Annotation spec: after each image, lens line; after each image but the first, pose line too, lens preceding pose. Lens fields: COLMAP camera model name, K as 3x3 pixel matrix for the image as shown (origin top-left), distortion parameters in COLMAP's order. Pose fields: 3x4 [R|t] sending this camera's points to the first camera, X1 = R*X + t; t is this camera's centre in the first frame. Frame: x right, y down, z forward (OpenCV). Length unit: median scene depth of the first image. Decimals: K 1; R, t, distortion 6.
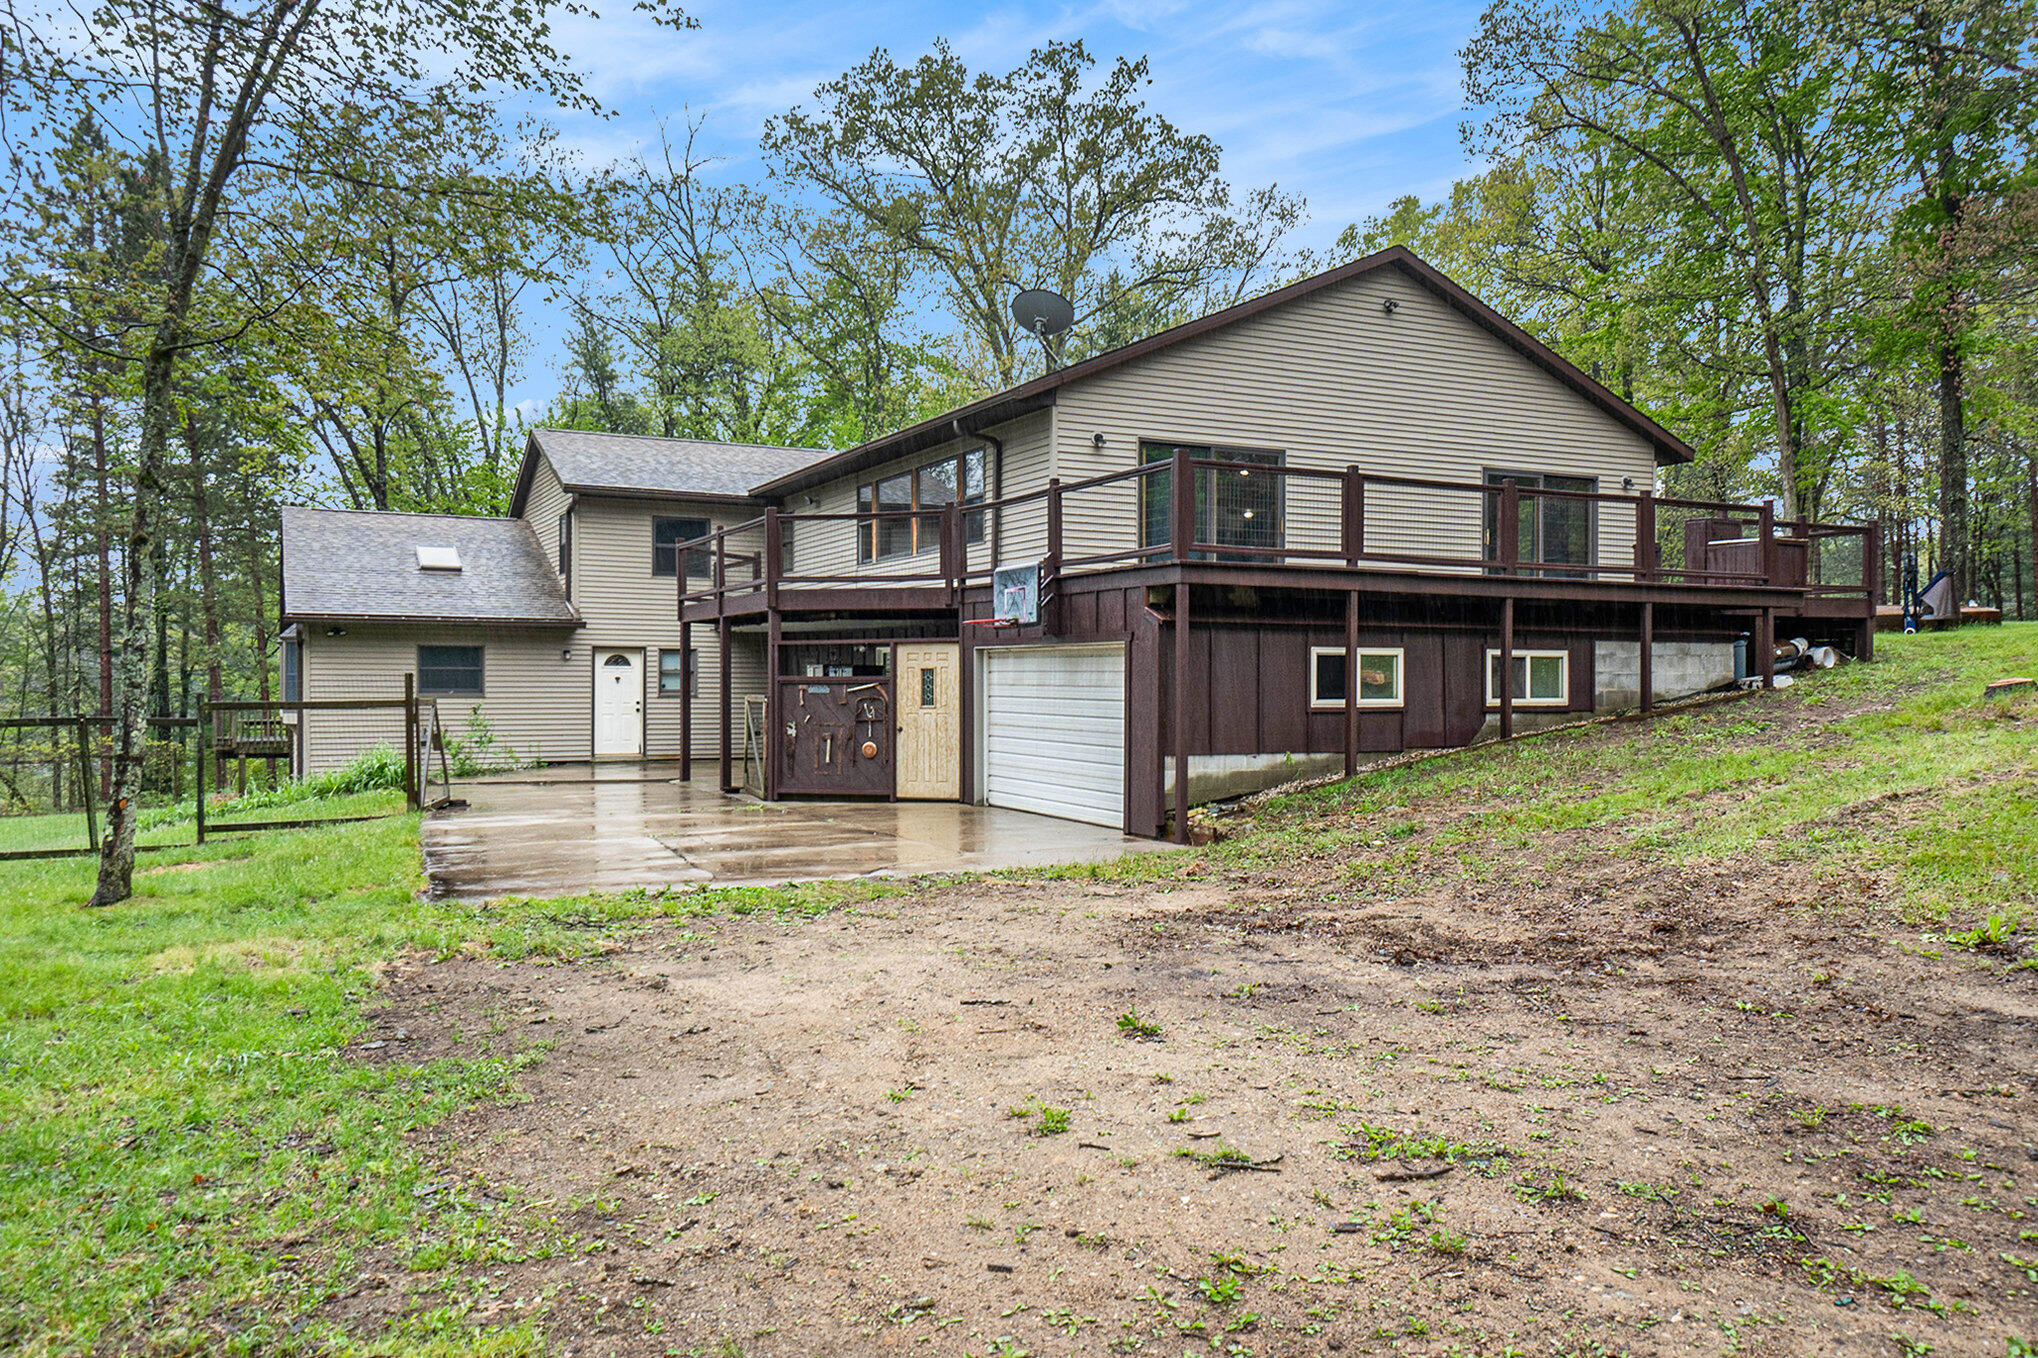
lens RADIAL K [[1422.0, 0, 1019.0], [0, 1422.0, 679.0], [0, 0, 1]] dist [0.030401, 0.004276]
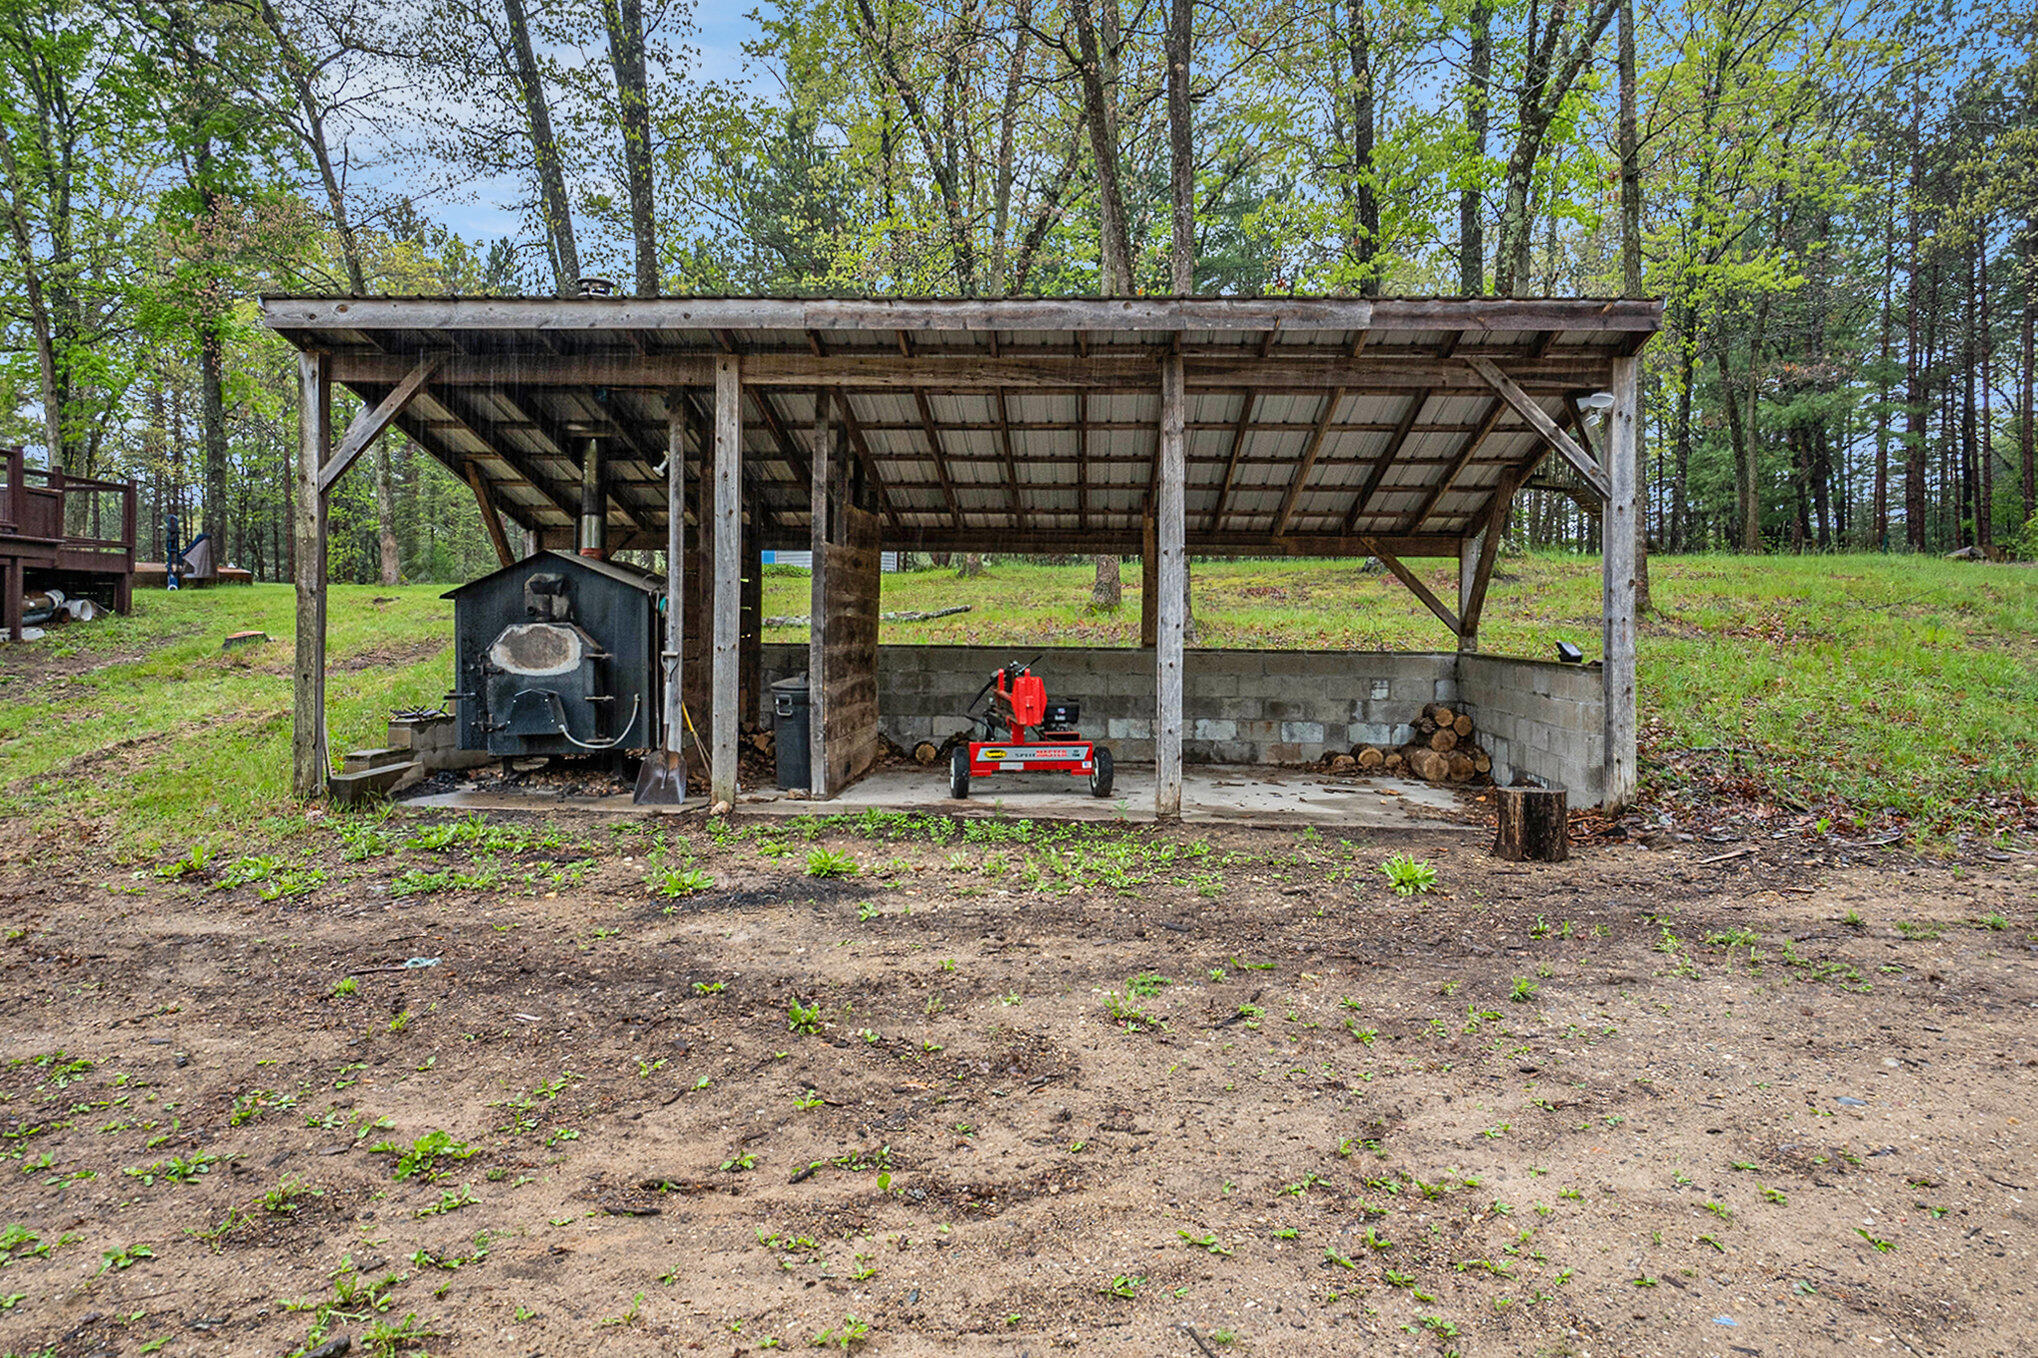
lens RADIAL K [[1333.8, 0, 1019.0], [0, 1333.8, 679.0], [0, 0, 1]] dist [-0.019611, 0.000394]
pose [[0.445786, -0.026180, 0.894756, 0.026695], [-0.003668, 0.999510, 0.031072, 0.002004], [-0.895132, -0.017133, 0.445472, 0.000116]]
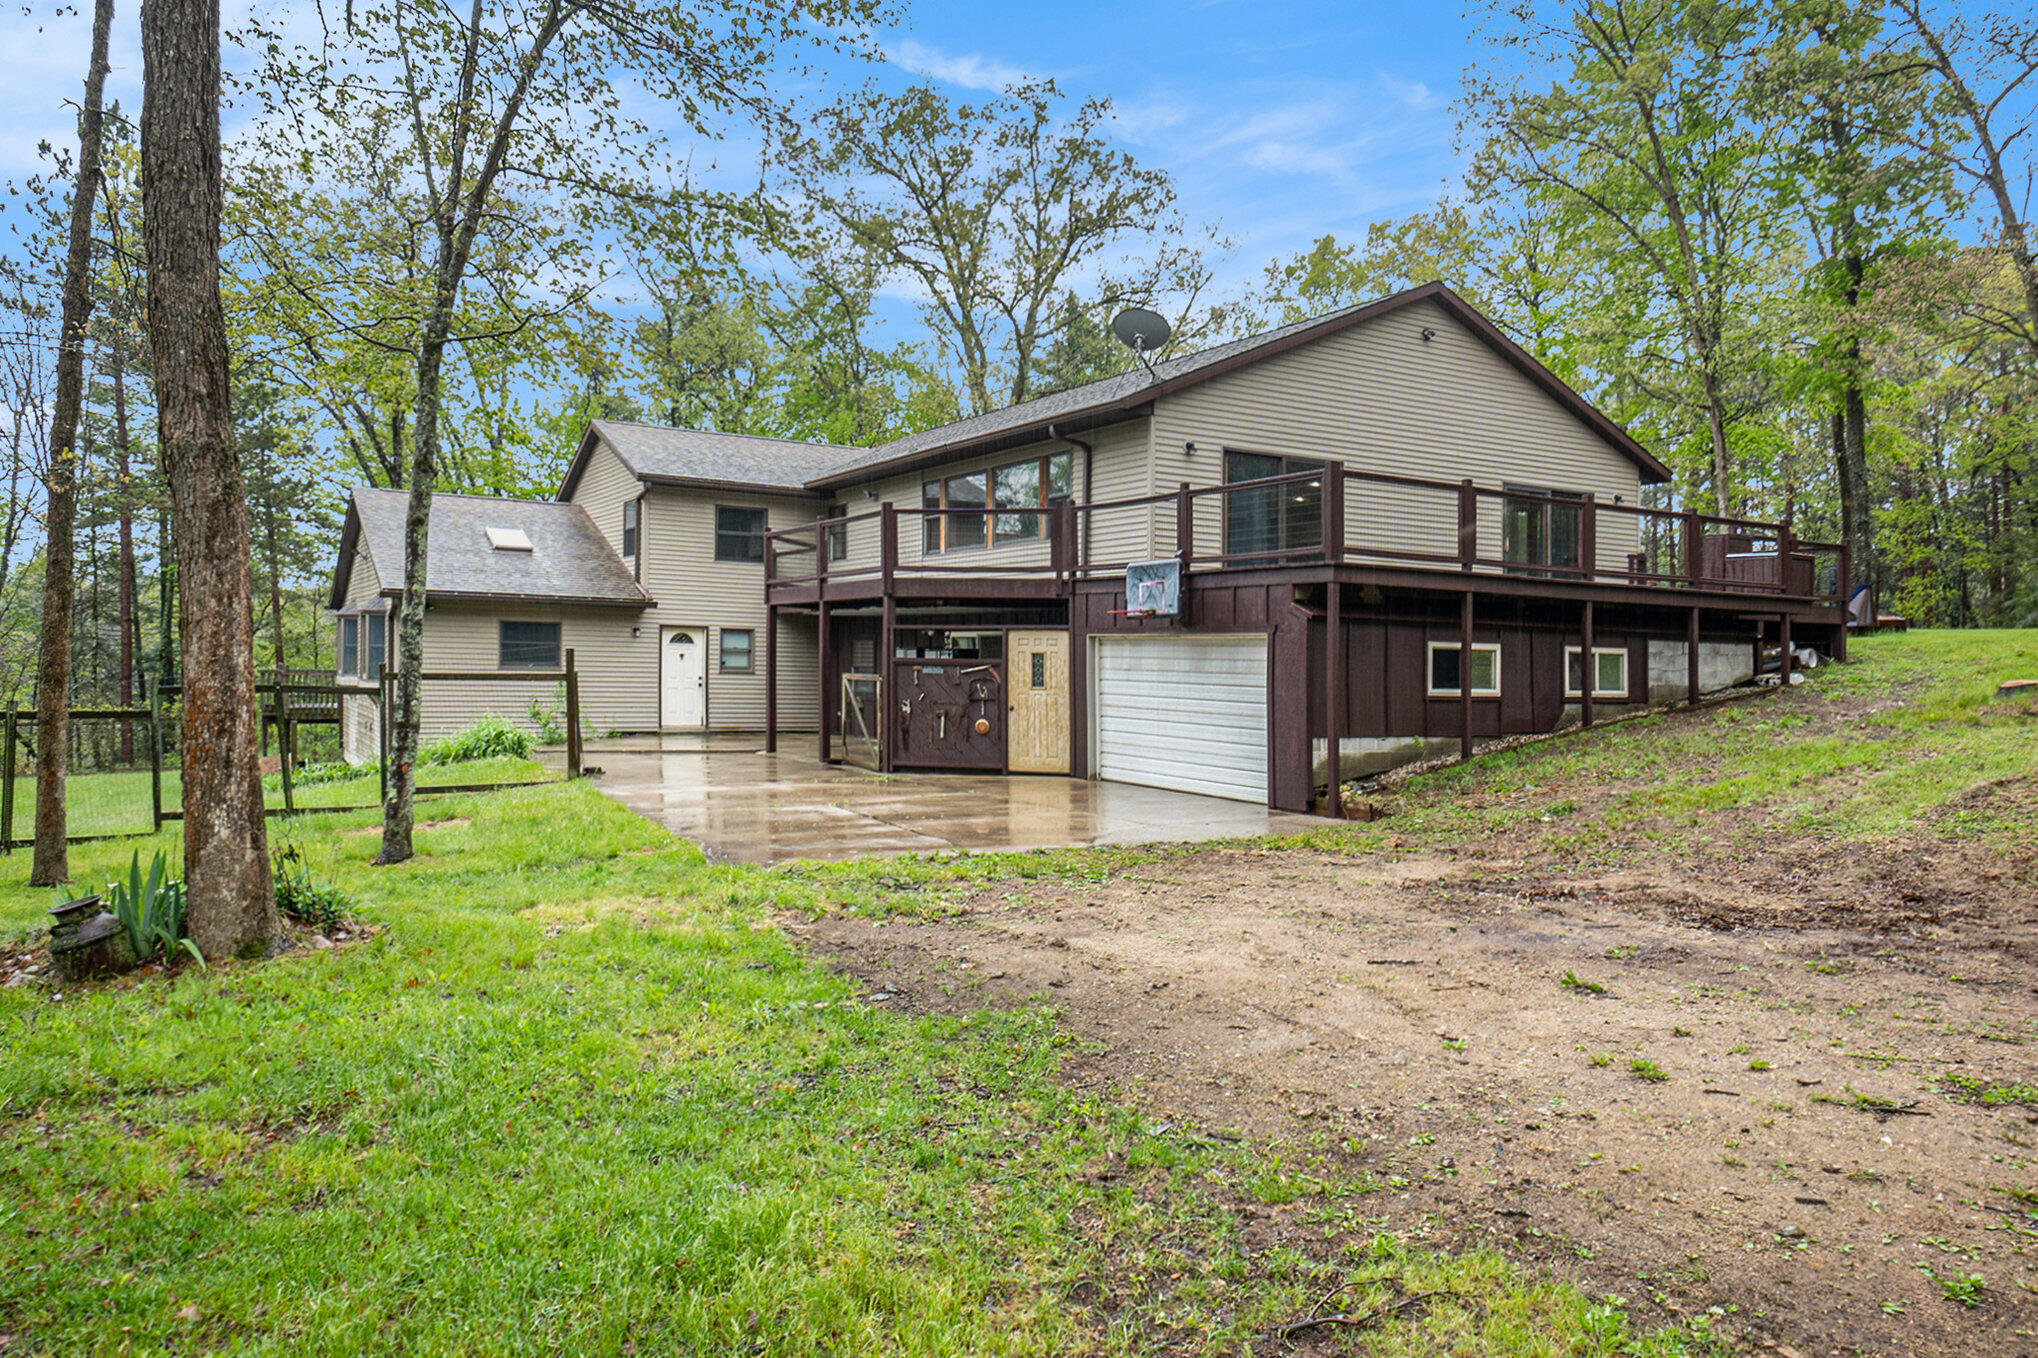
lens RADIAL K [[1303.4, 0, 1019.0], [0, 1303.4, 679.0], [0, 0, 1]] dist [0.012977, 0.001060]
pose [[0.997519, 0.017712, 0.068133, -0.145705], [-0.018670, 0.999735, 0.013448, -0.000684], [-0.067877, -0.014687, 0.997586, 0.002427]]
